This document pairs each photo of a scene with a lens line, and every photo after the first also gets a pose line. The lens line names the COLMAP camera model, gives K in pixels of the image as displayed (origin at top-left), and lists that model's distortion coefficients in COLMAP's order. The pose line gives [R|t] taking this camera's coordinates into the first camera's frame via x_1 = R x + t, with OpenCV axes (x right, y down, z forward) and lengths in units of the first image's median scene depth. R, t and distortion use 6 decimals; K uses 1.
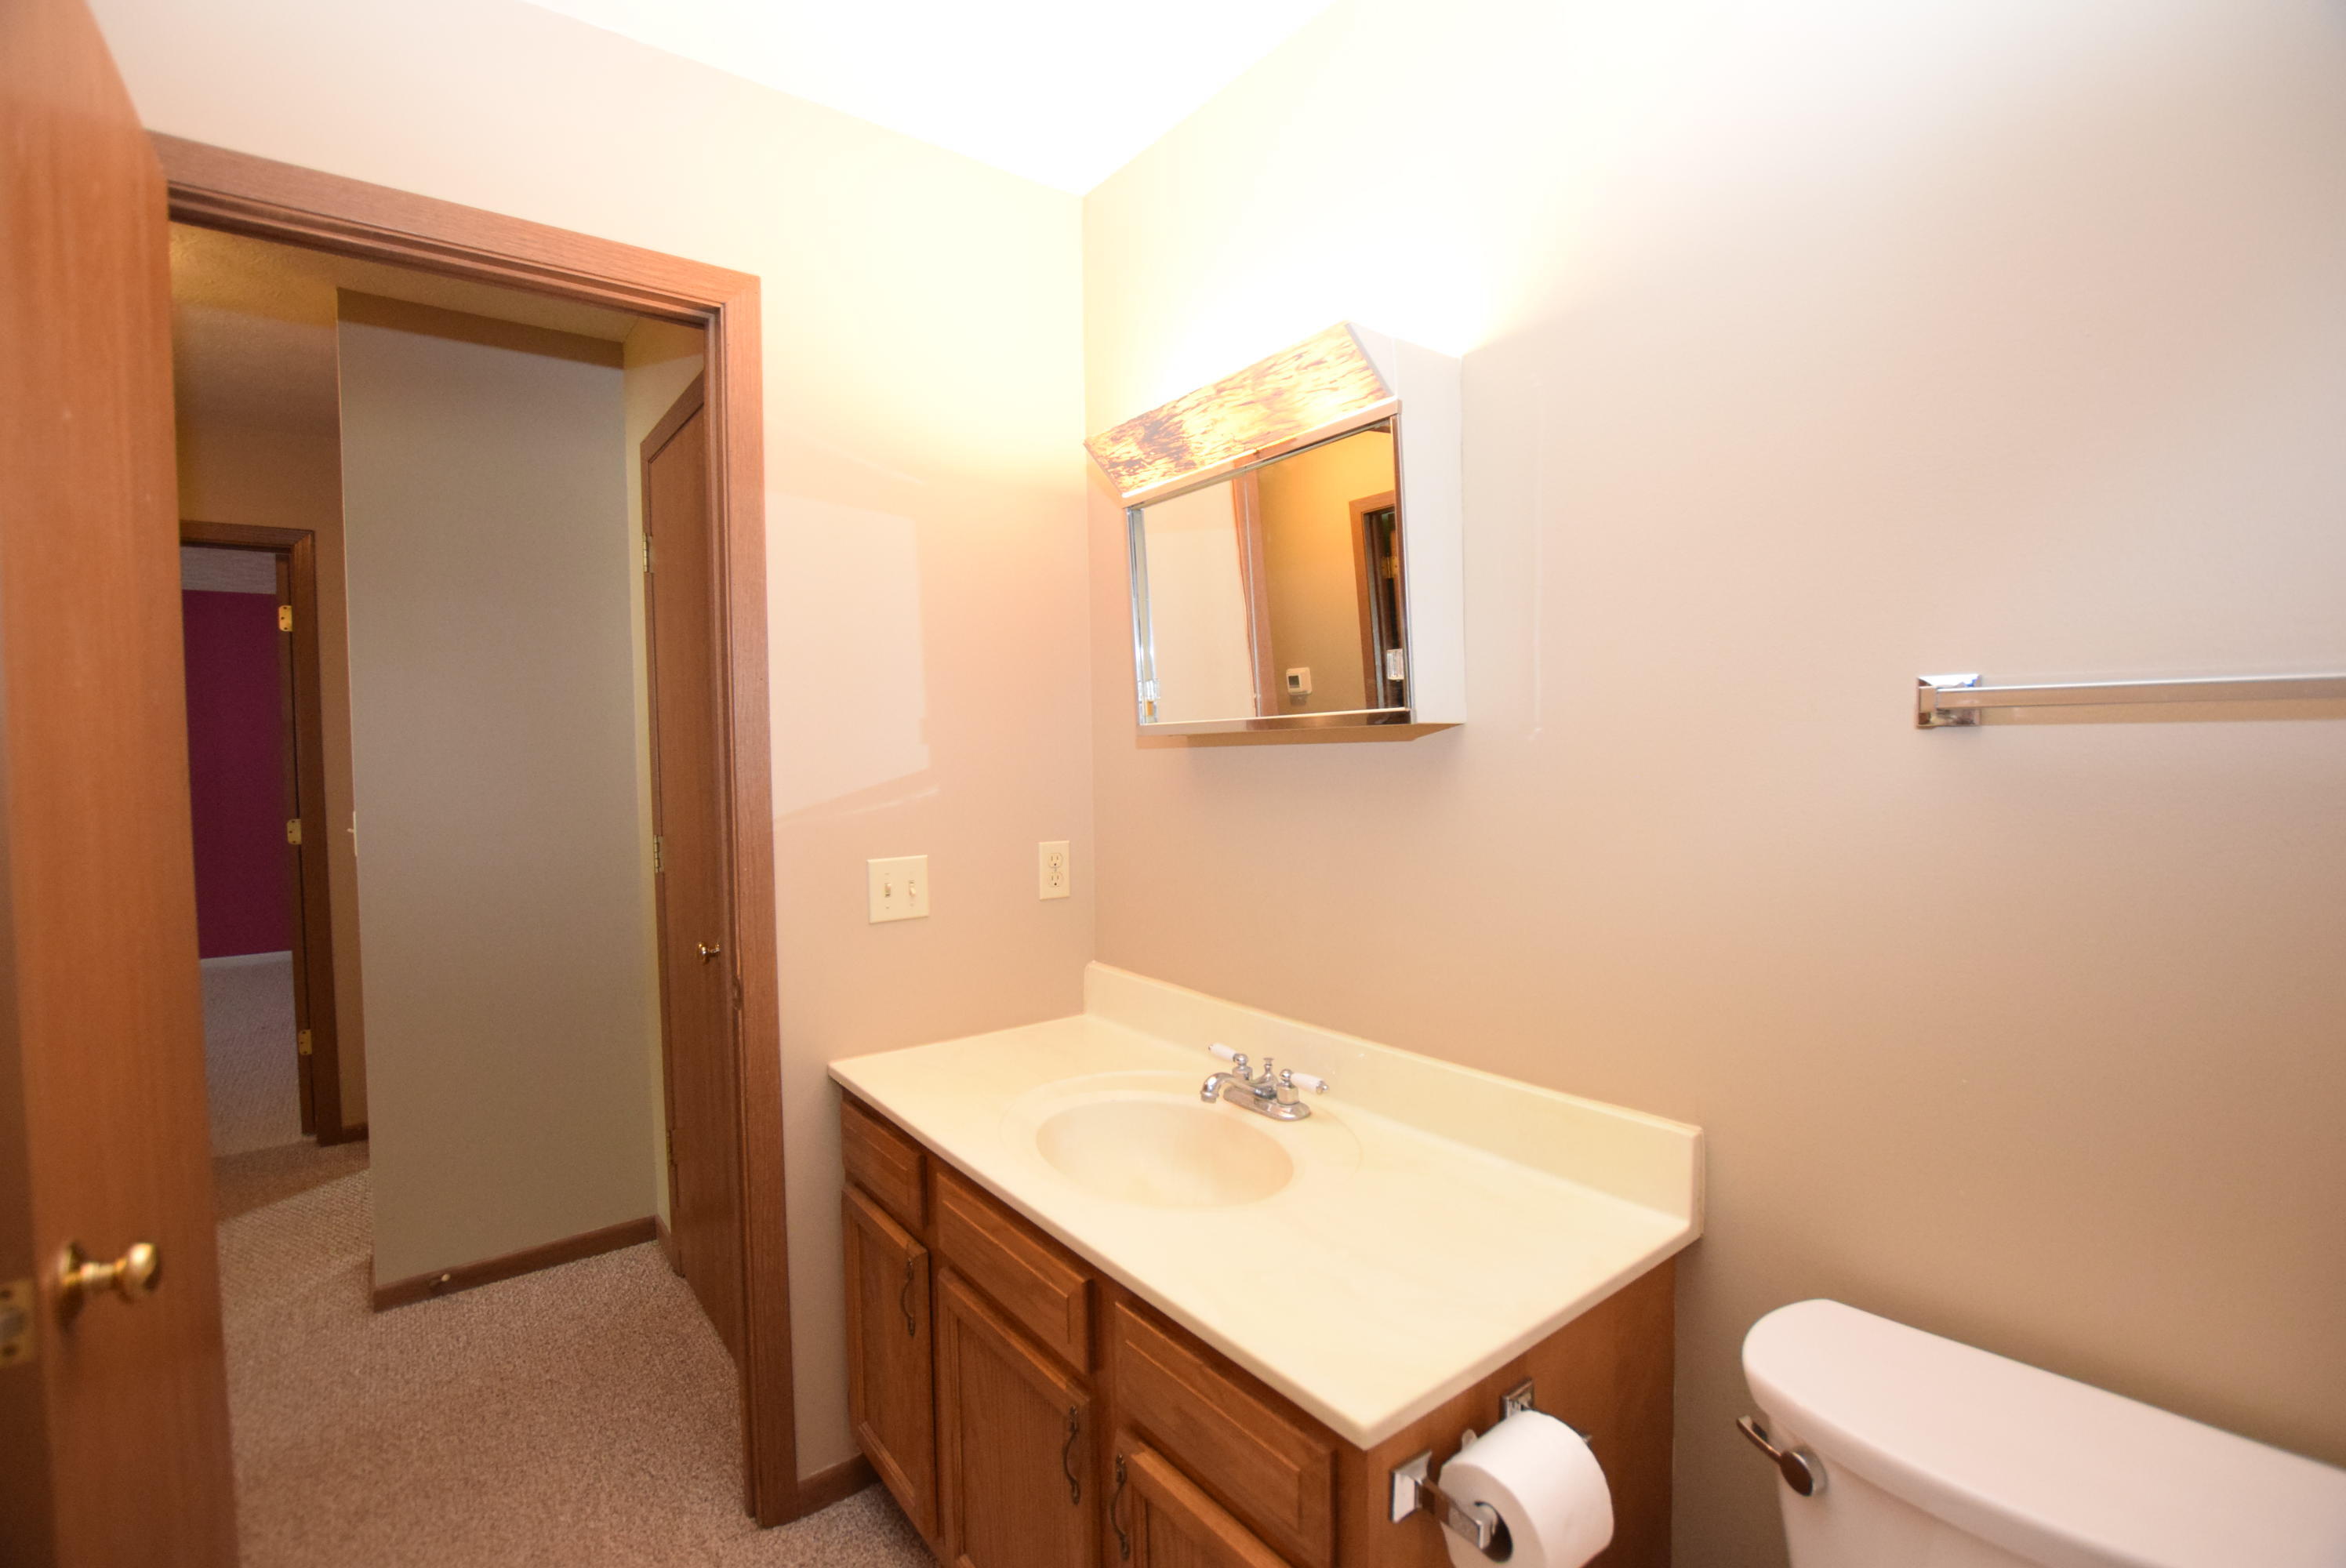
lens RADIAL K [[1031.0, 0, 1169.2], [0, 1031.0, 790.6], [0, 0, 1]] dist [-0.035781, 0.006854]
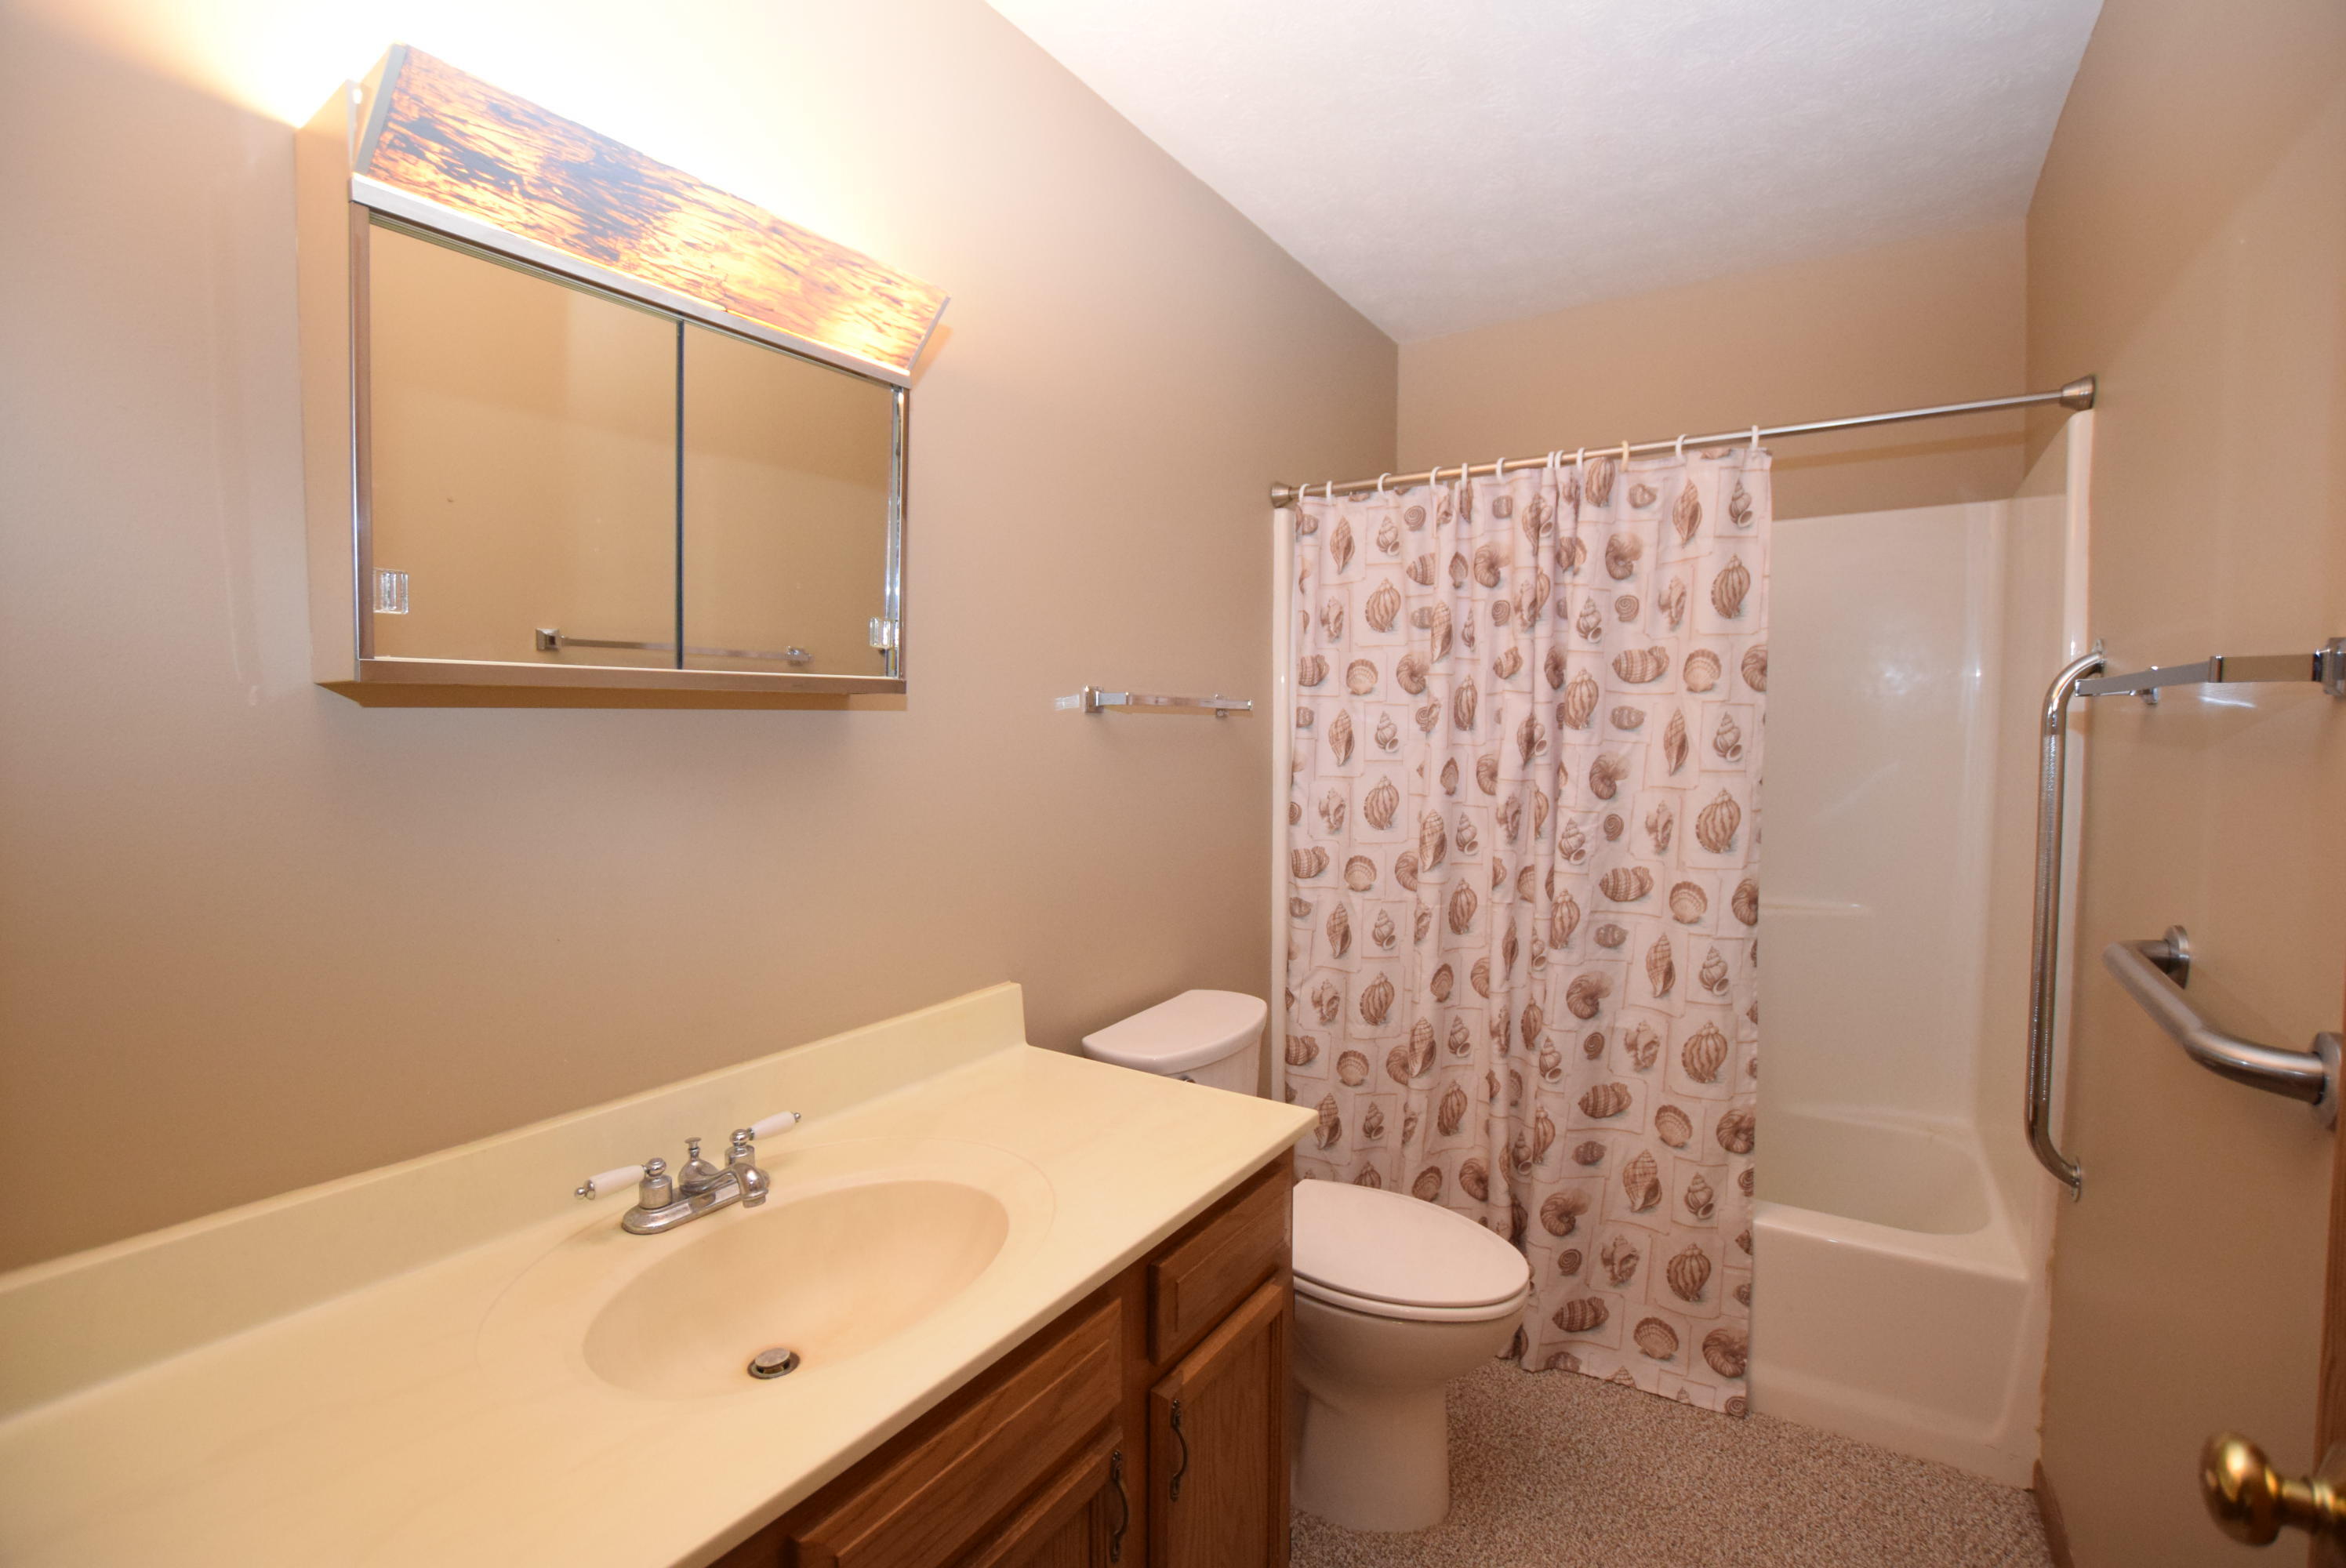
lens RADIAL K [[1031.0, 0, 1169.2], [0, 1031.0, 790.6], [0, 0, 1]] dist [-0.035781, 0.006854]
pose [[-0.324010, -0.048500, 0.944810, -0.750437], [0.037162, 0.997262, 0.063937, -0.022886], [-0.945323, 0.055827, -0.321321, 0.984210]]
